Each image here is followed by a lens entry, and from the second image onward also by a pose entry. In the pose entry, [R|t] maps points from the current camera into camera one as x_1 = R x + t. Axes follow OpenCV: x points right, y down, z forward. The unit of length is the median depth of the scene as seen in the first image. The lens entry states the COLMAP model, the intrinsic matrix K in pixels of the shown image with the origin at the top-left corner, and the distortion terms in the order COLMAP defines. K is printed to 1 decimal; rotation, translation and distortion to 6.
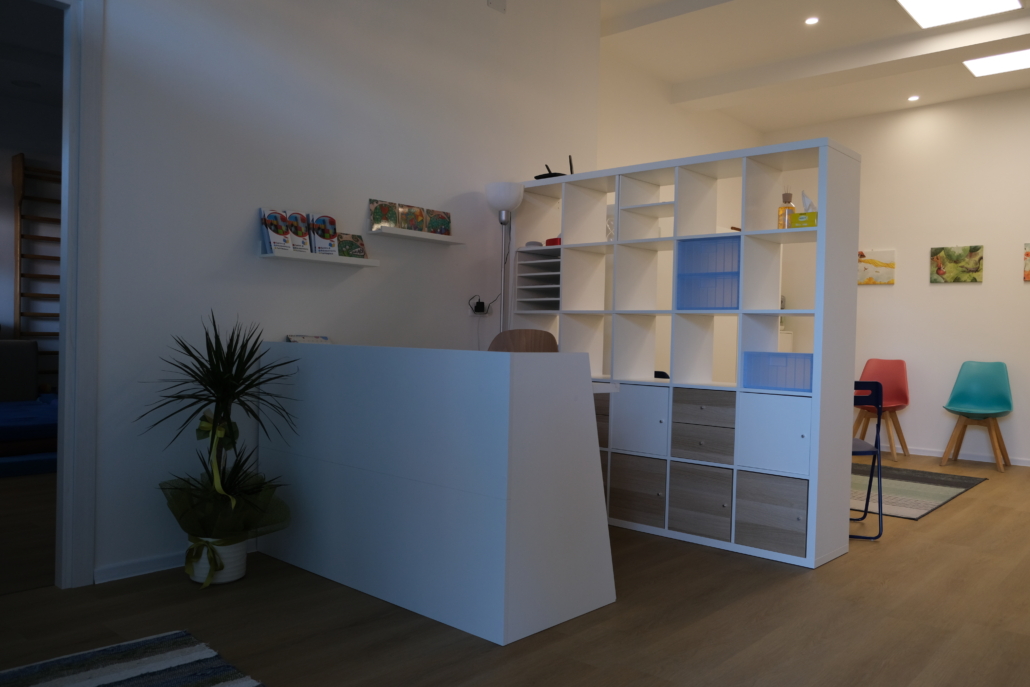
lens RADIAL K [[794.3, 0, 522.9], [0, 794.3, 341.6], [0, 0, 1]] dist [-0.030113, 0.010303]
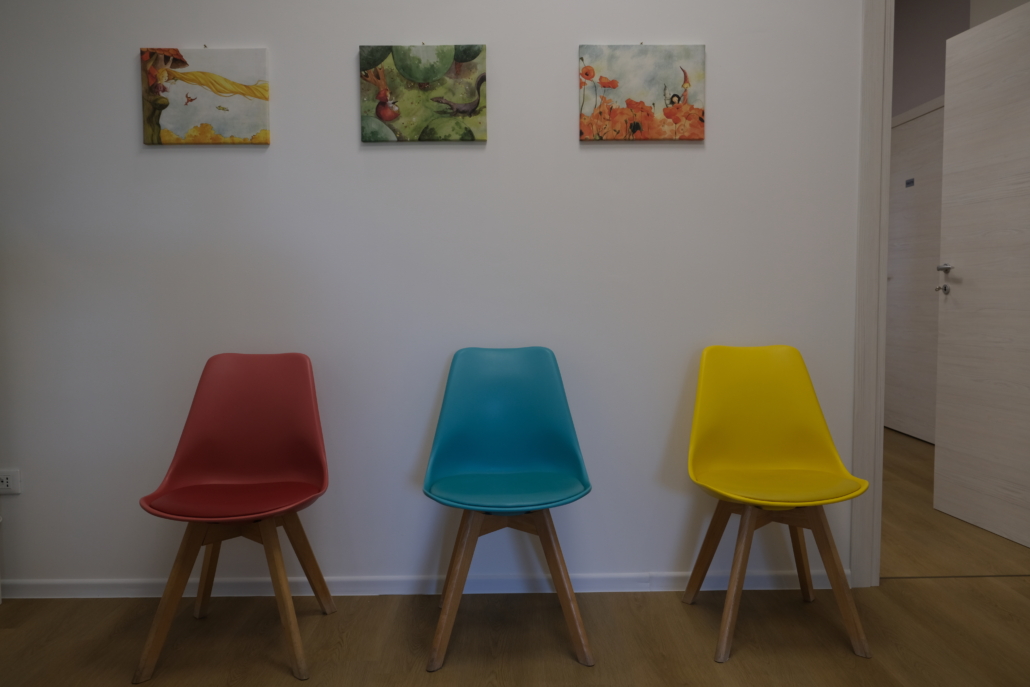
lens RADIAL K [[794.3, 0, 522.9], [0, 794.3, 341.6], [0, 0, 1]] dist [-0.030113, 0.010303]
pose [[0.743071, -0.071209, 0.665413, 0.329601], [0.032594, 0.996994, 0.070294, -0.004763], [-0.668418, -0.030545, 0.743158, 0.693031]]
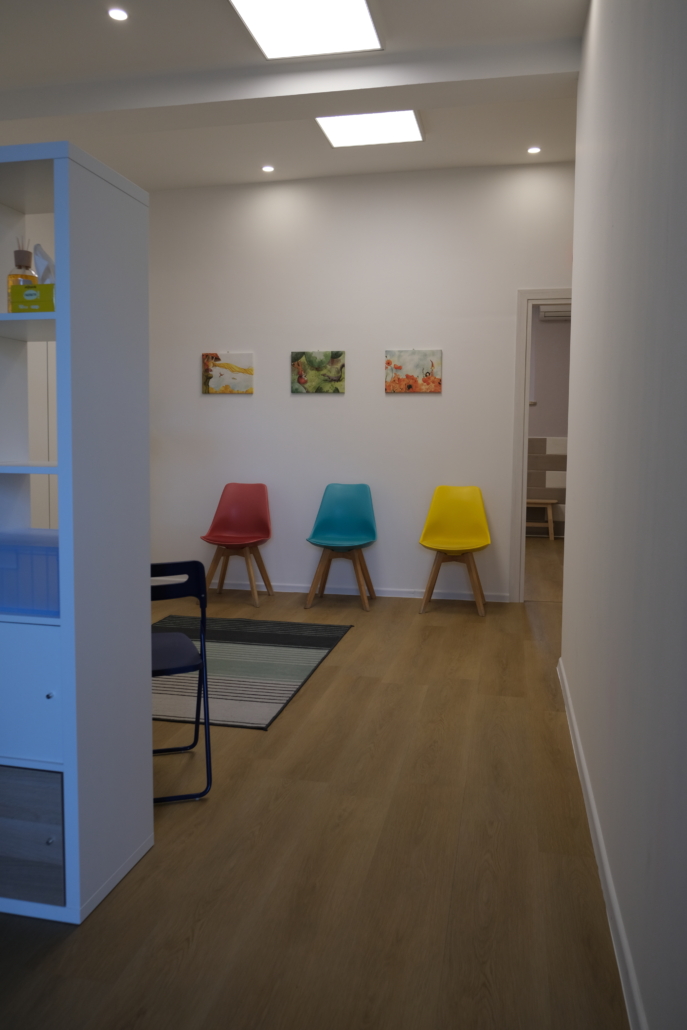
lens RADIAL K [[794.3, 0, 343.5], [0, 794.3, 481.6], [0, 0, 1]] dist [-0.030113, 0.010303]
pose [[0.869288, -0.045522, 0.492205, 0.141707], [0.017523, 0.997962, 0.061351, -0.031350], [-0.493995, -0.044707, 0.868315, 0.226258]]
